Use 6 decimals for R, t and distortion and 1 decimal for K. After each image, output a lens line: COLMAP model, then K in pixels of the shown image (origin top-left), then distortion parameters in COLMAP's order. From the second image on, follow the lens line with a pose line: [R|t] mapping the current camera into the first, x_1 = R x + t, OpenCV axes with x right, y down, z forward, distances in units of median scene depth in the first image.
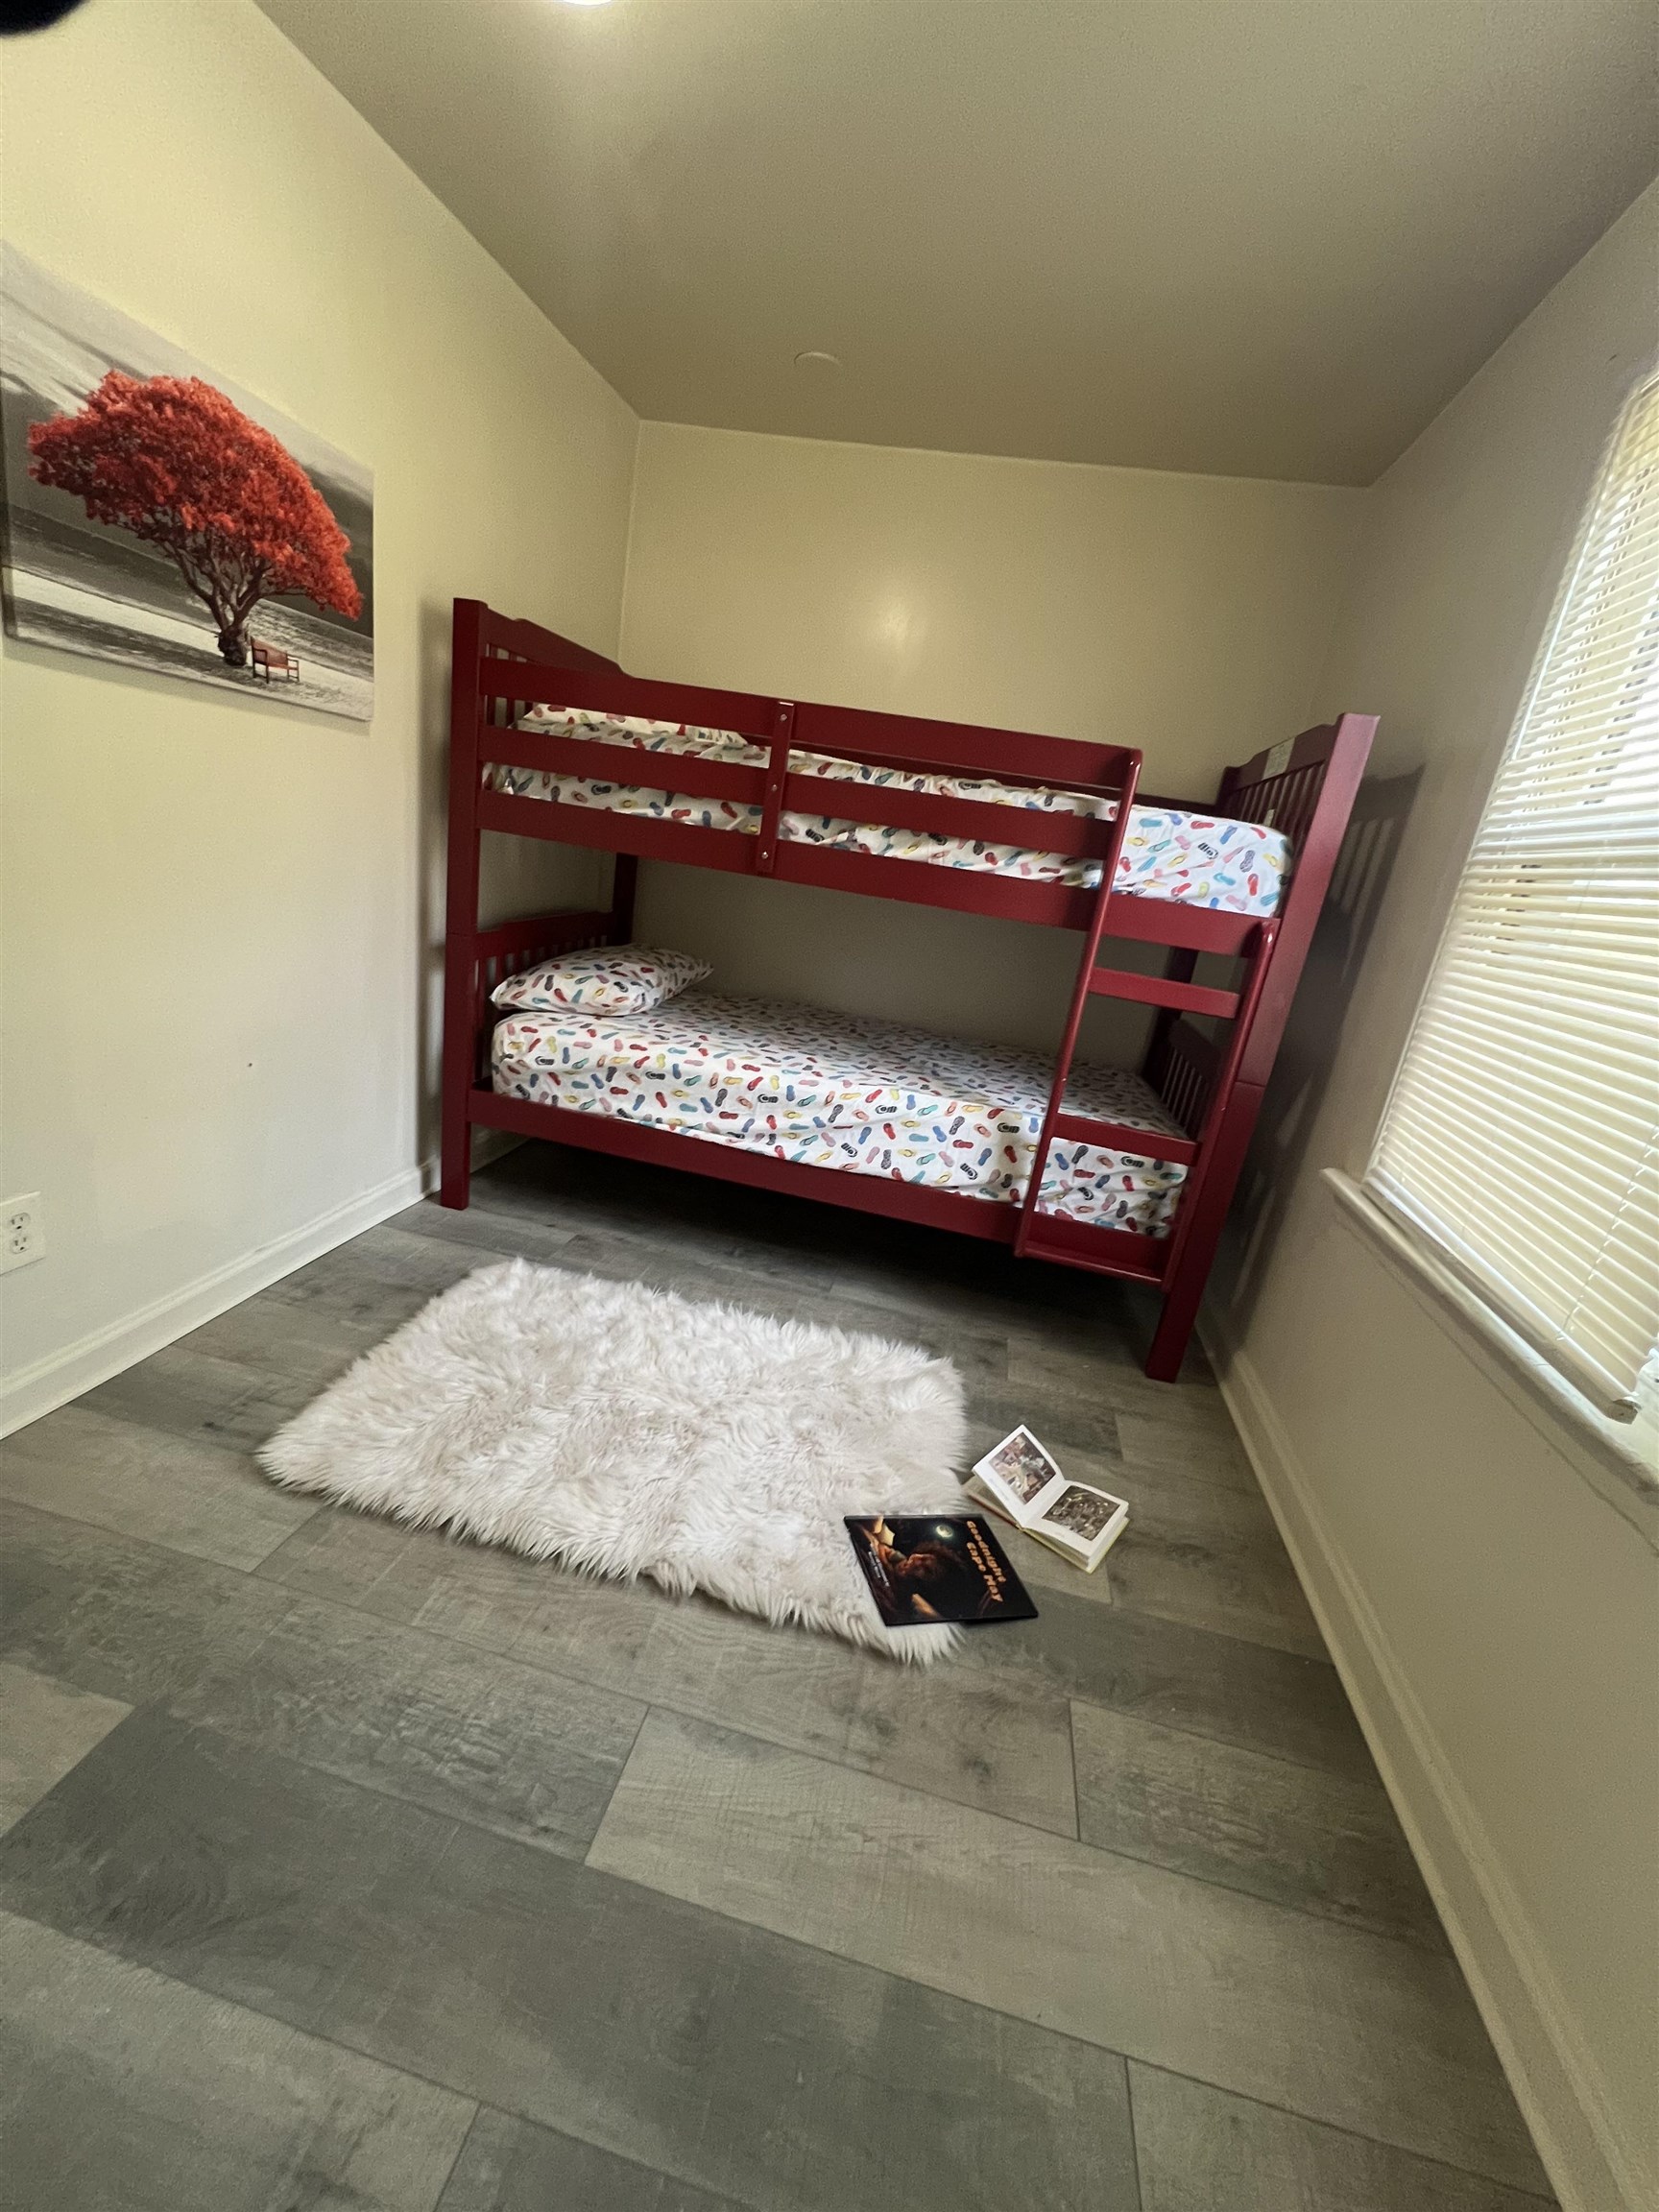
lens RADIAL K [[882.2, 0, 835.1], [0, 882.2, 1095.6], [0, 0, 1]] dist [-0.001064, -0.000094]
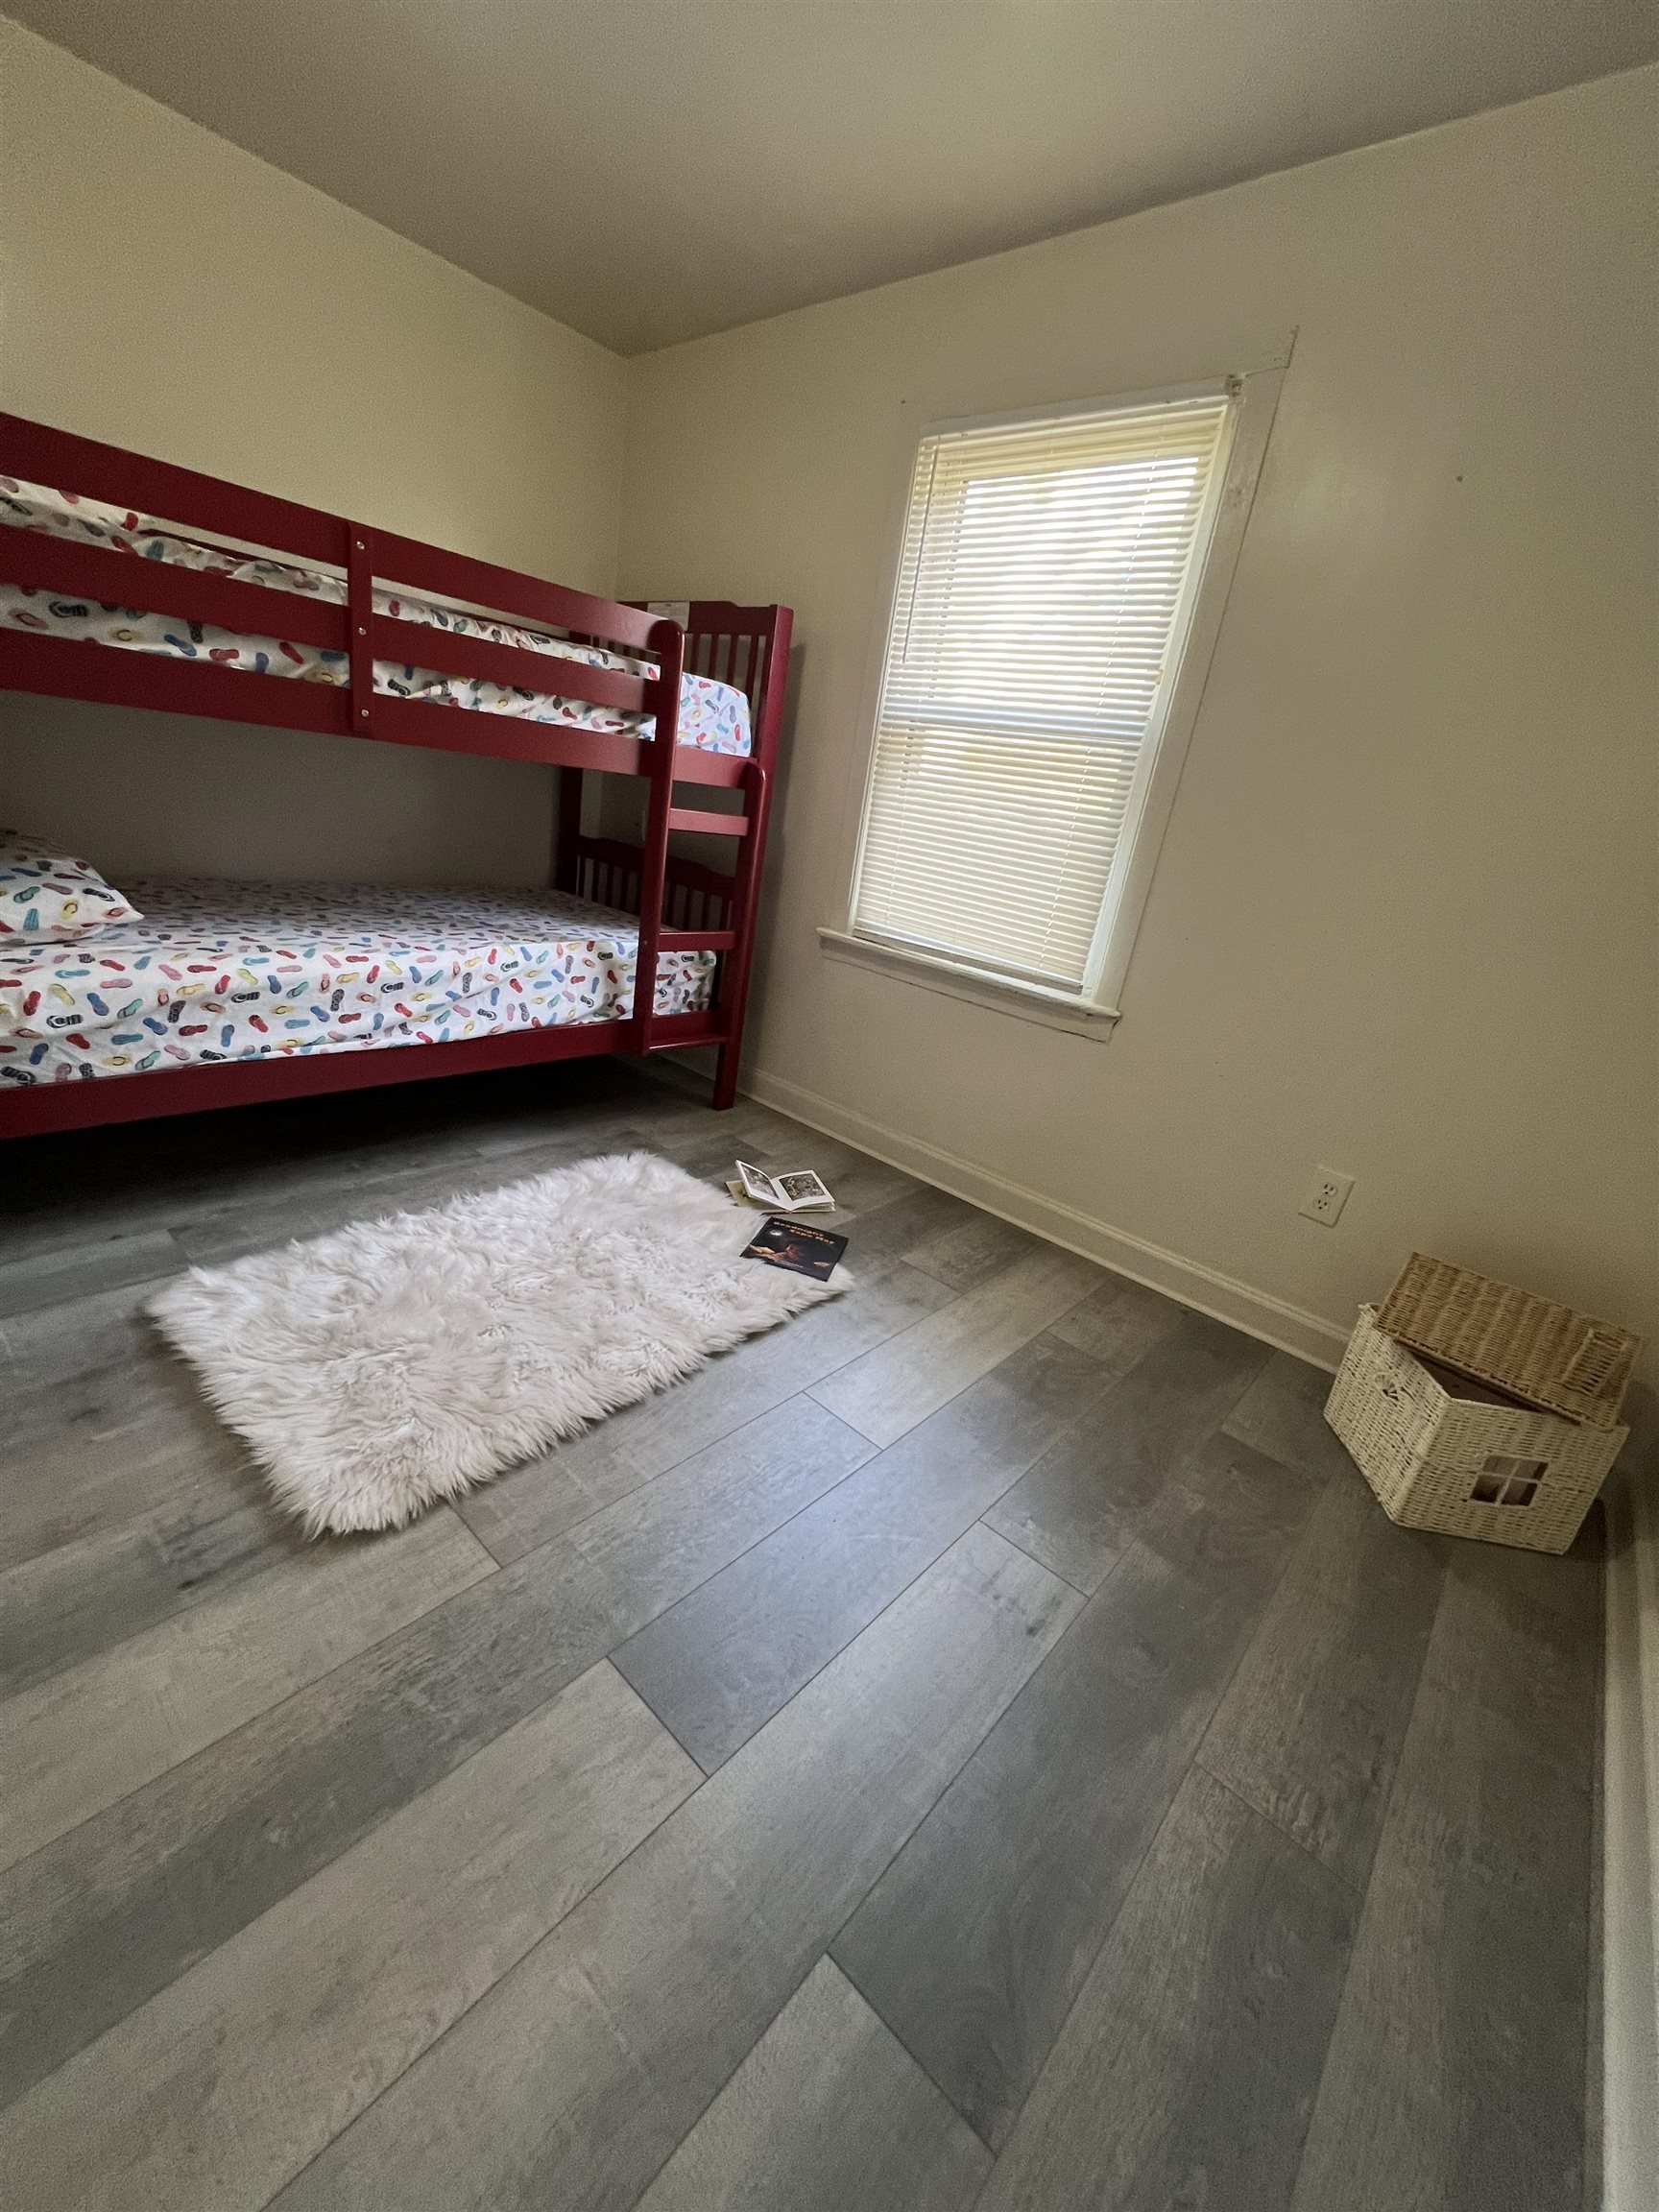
lens RADIAL K [[882.2, 0, 824.7], [0, 882.2, 1094.8], [0, 0, 1]] dist [-0.001064, -0.000094]
pose [[0.514512, -0.356647, 0.779795, -0.639560], [0.171394, 0.933822, 0.314006, -0.109535], [-0.840179, -0.027907, 0.541591, 0.122742]]
